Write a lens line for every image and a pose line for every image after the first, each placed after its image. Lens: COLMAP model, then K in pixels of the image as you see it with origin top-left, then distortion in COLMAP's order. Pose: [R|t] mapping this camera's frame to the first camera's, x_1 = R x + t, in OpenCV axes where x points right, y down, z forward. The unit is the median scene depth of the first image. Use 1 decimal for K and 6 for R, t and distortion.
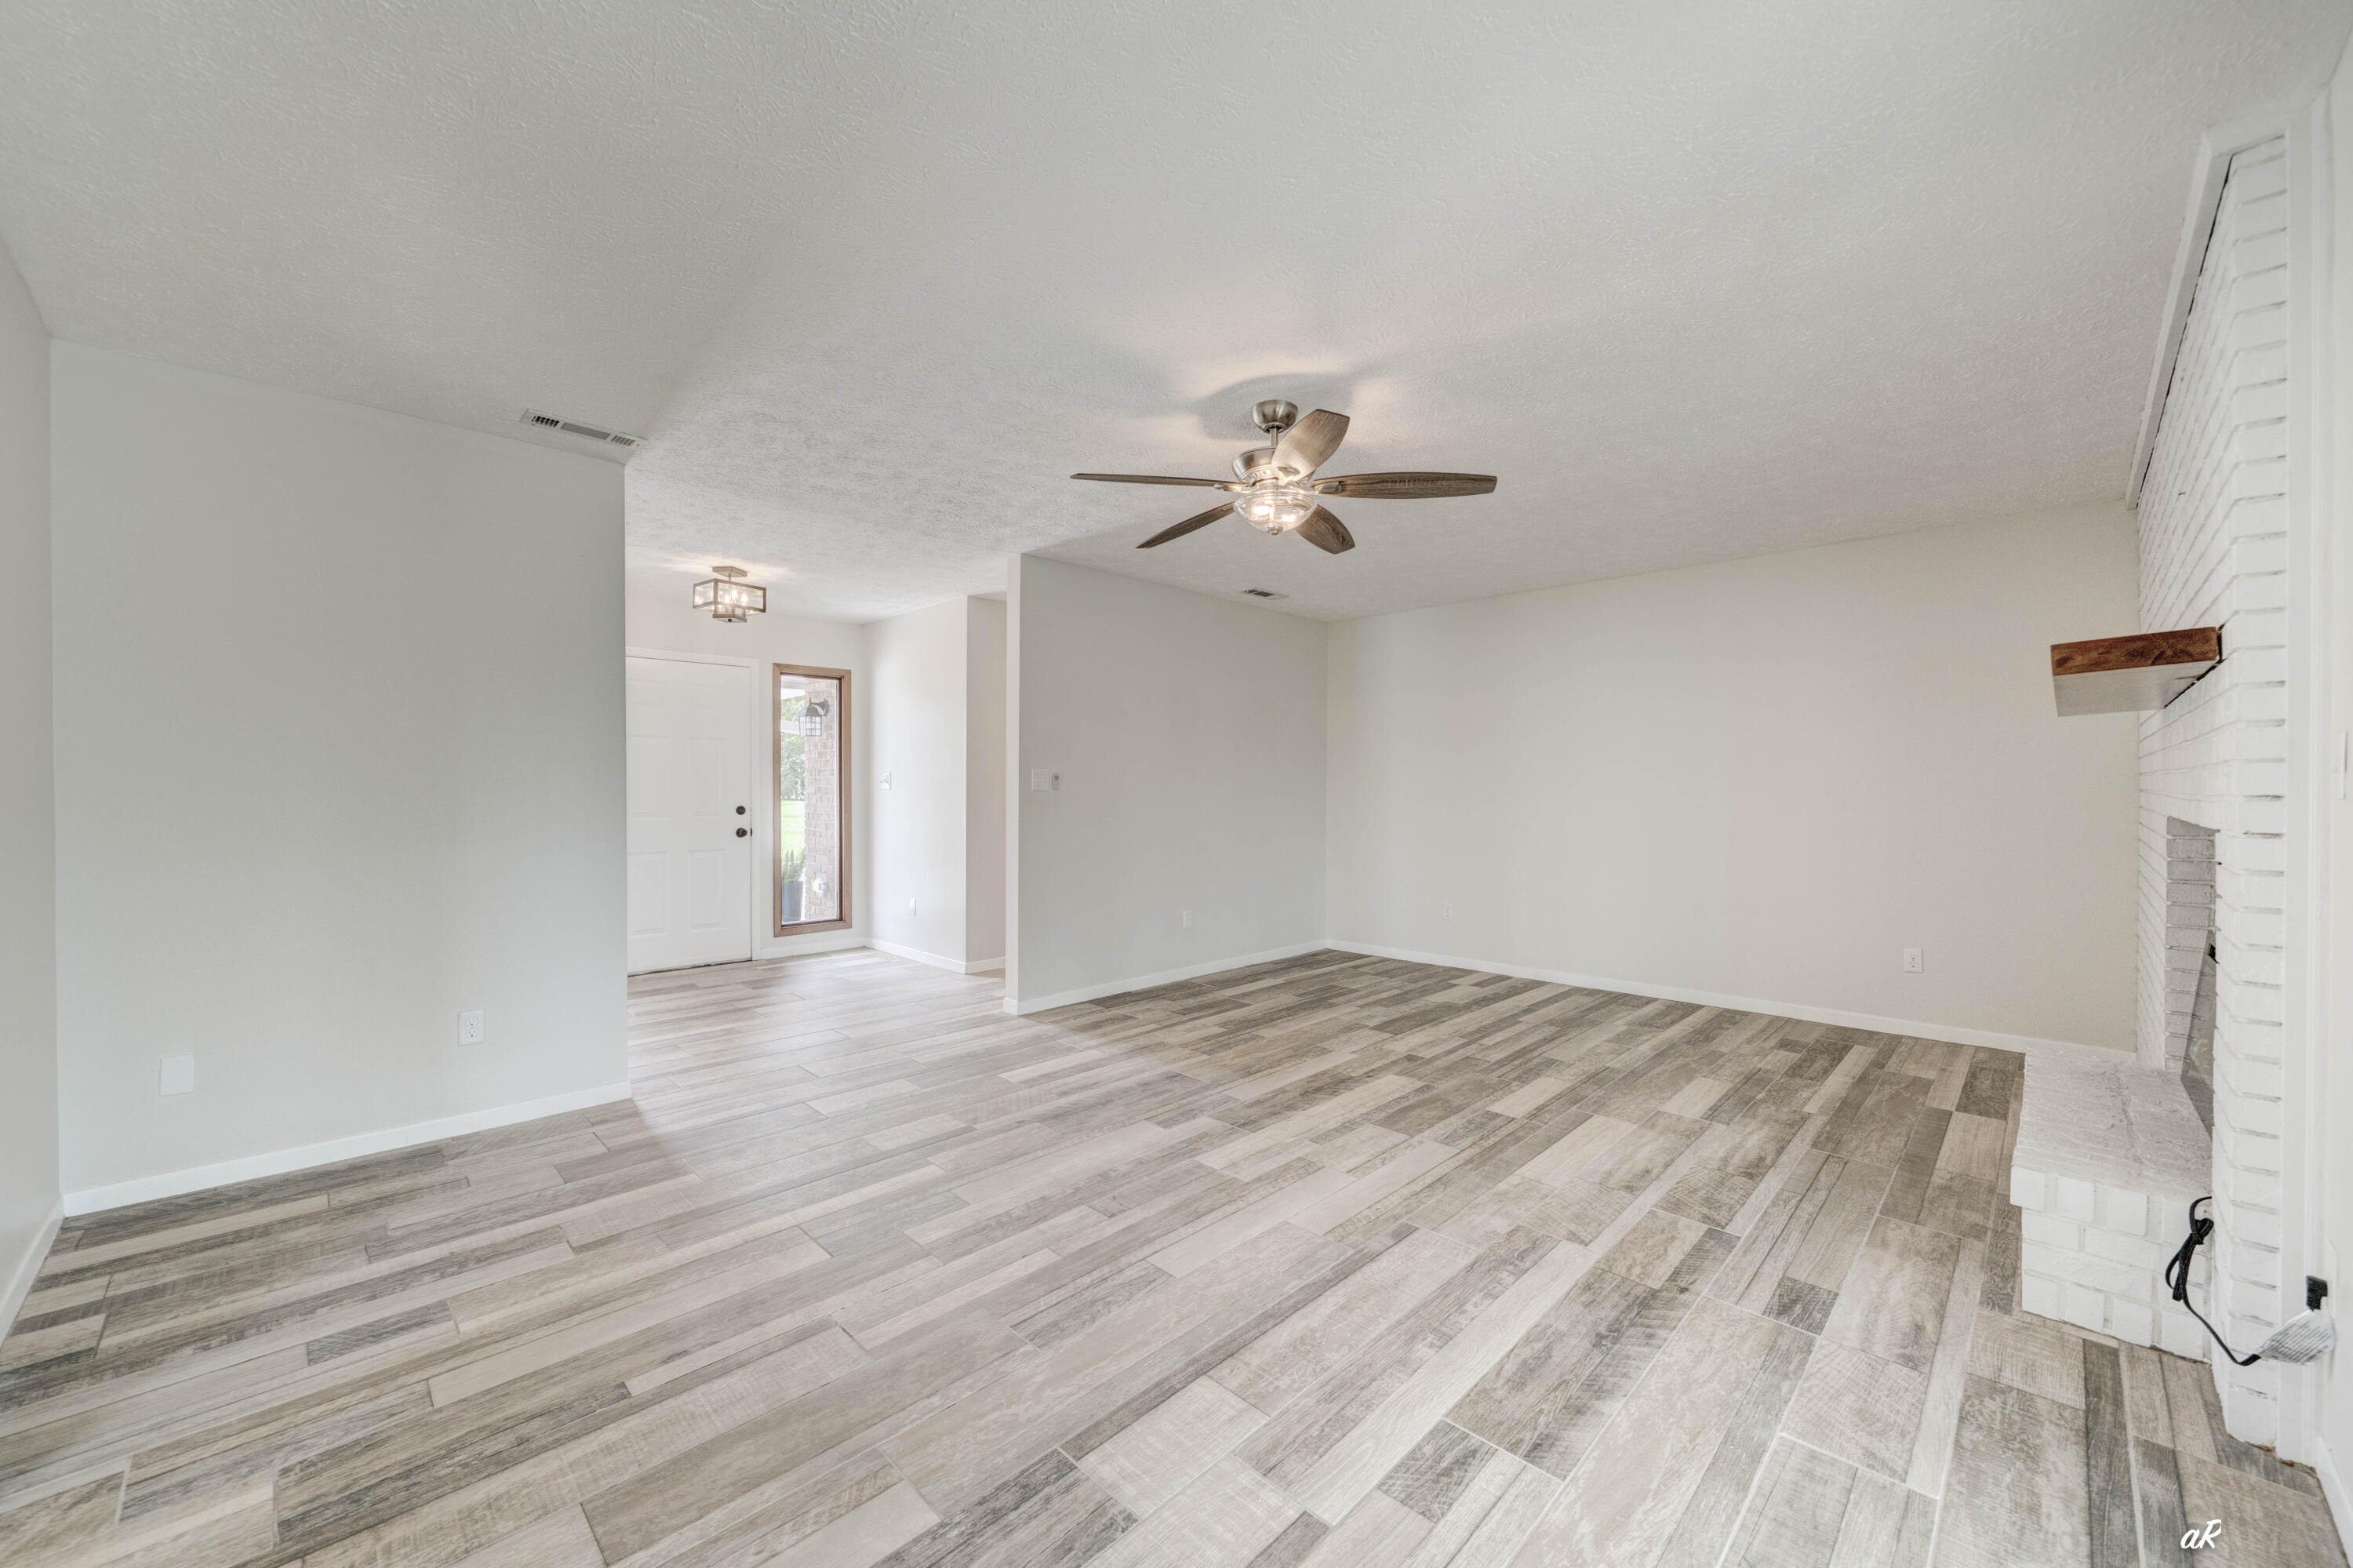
lens RADIAL K [[873.3, 0, 1164.5], [0, 873.3, 795.0], [0, 0, 1]] dist [-0.003863, -0.000283]
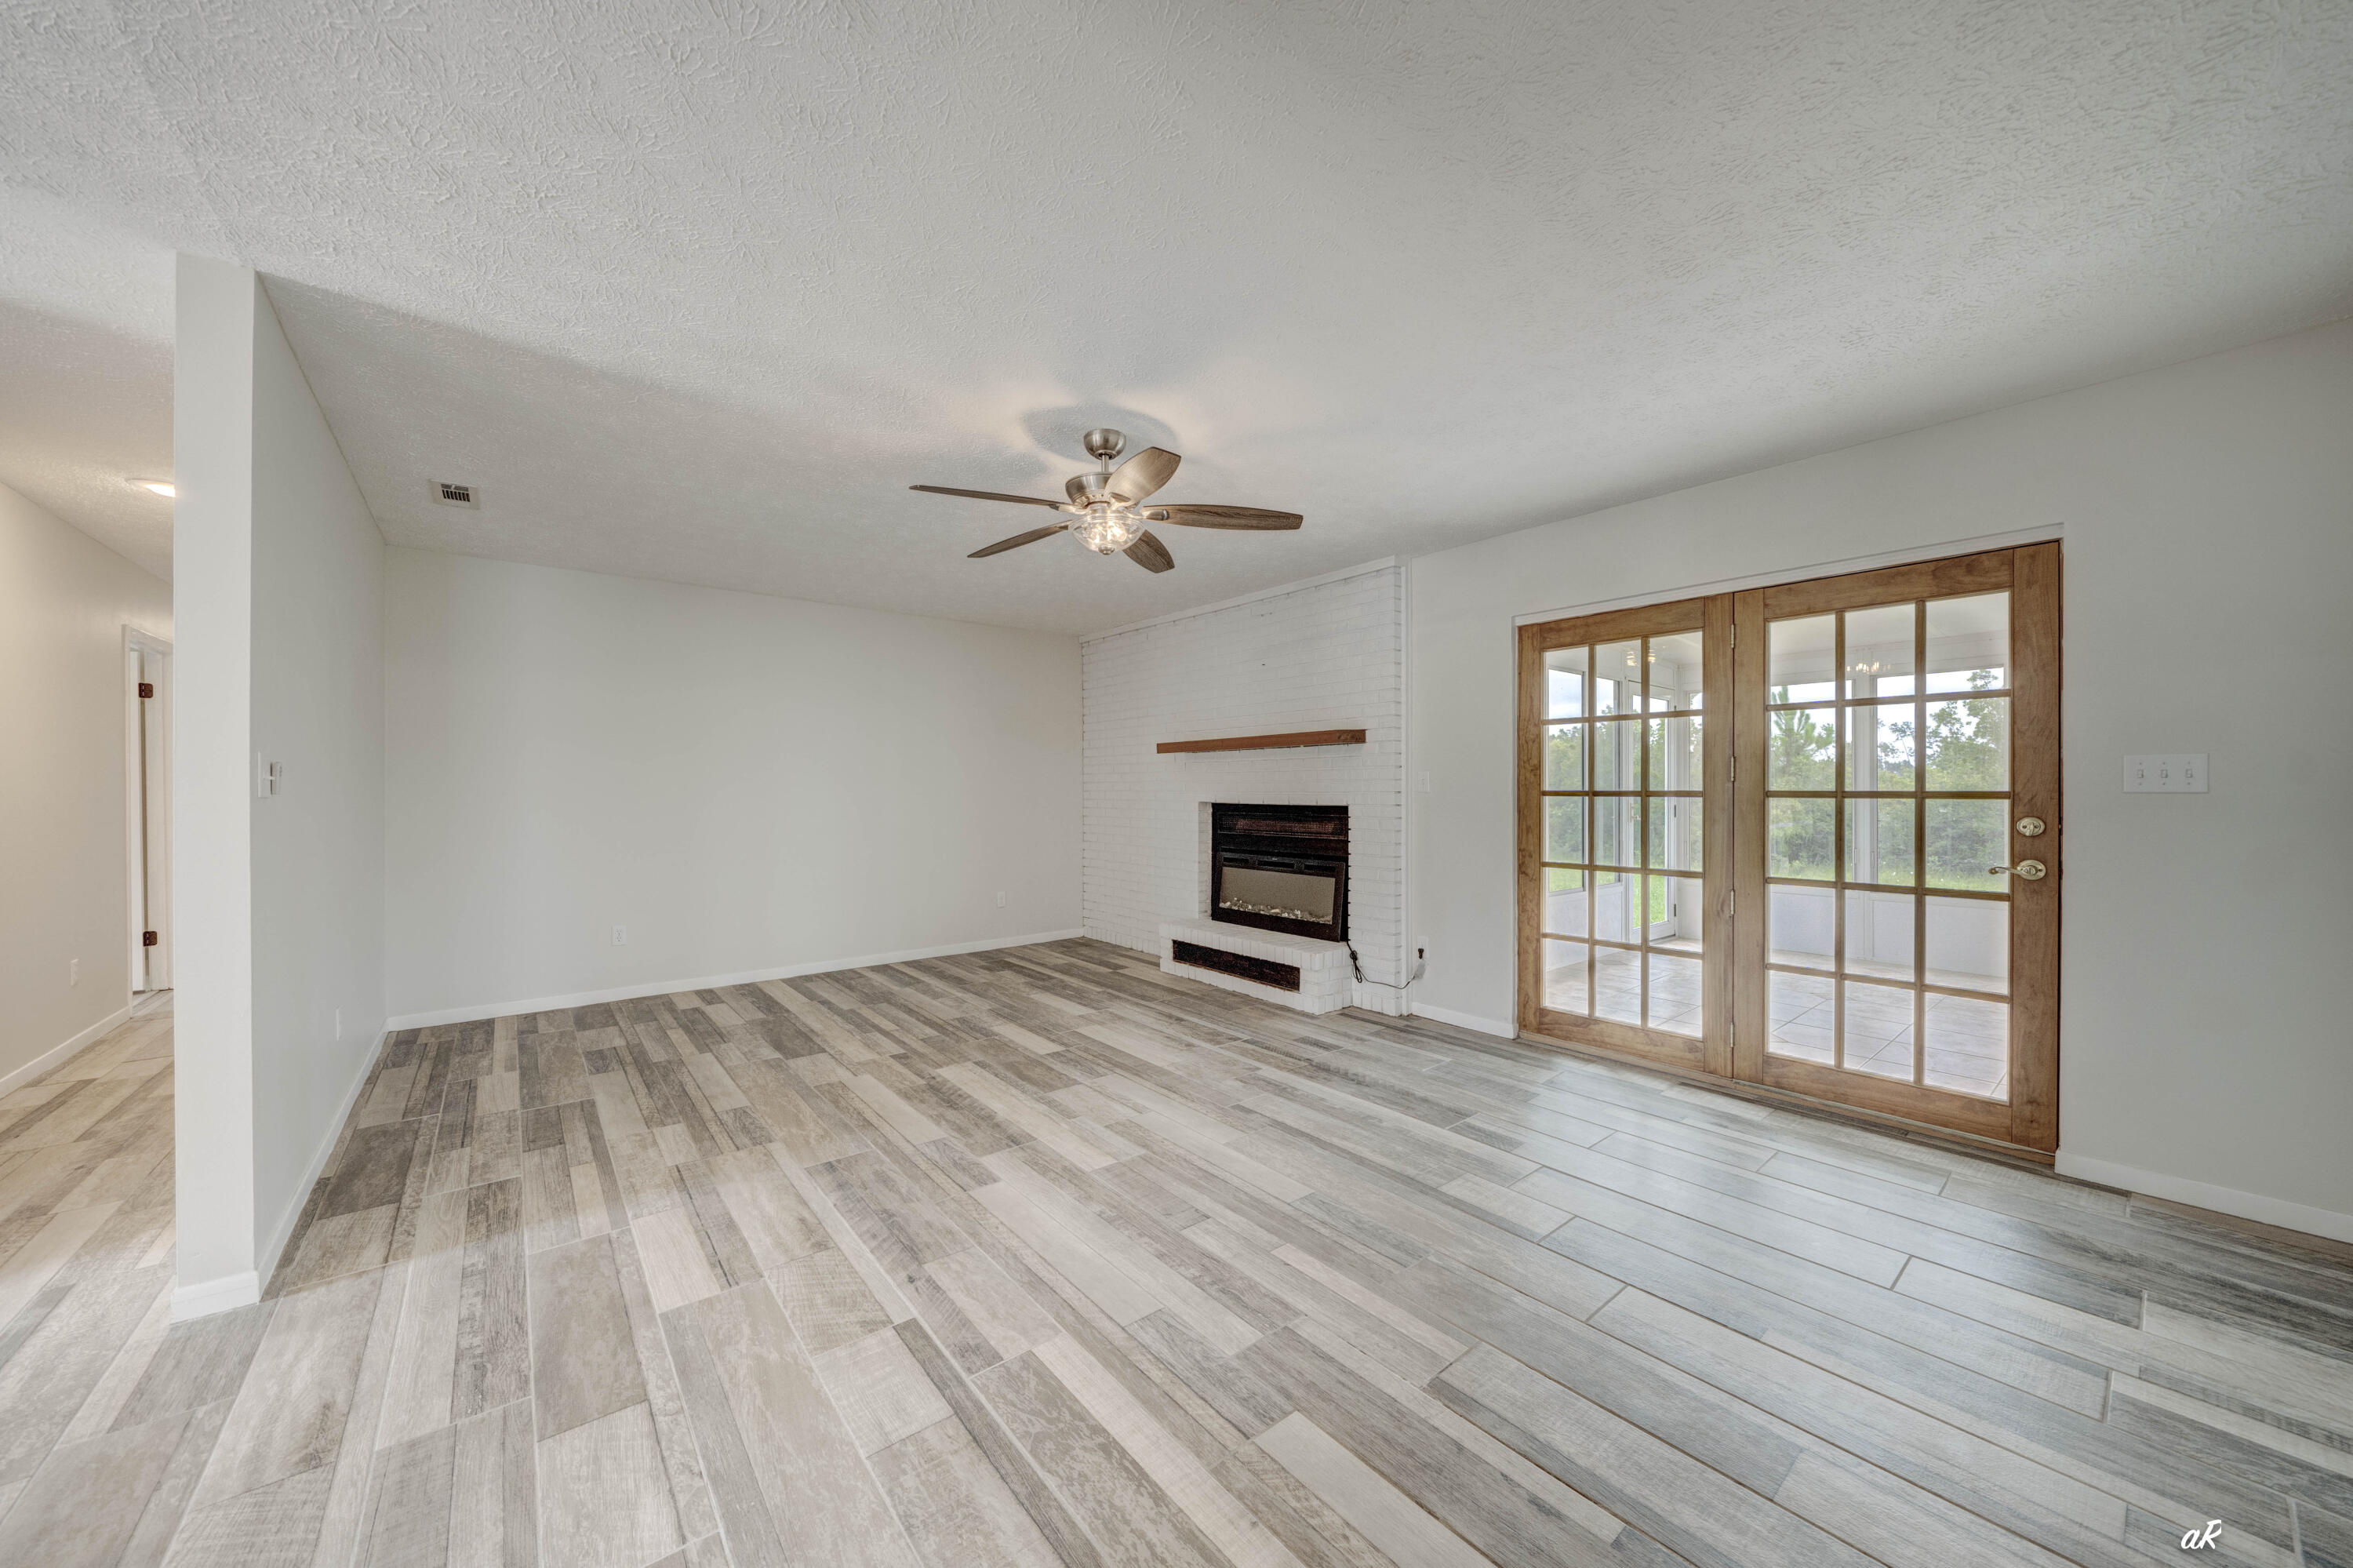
lens RADIAL K [[847.2, 0, 1170.2], [0, 847.2, 775.1], [0, 0, 1]] dist [-0.003981, -0.000540]
pose [[0.101715, 0.016542, 0.994676, -0.761232], [0.010572, 0.999787, -0.017708, 0.003069], [-0.994757, 0.012316, 0.101519, 0.702642]]
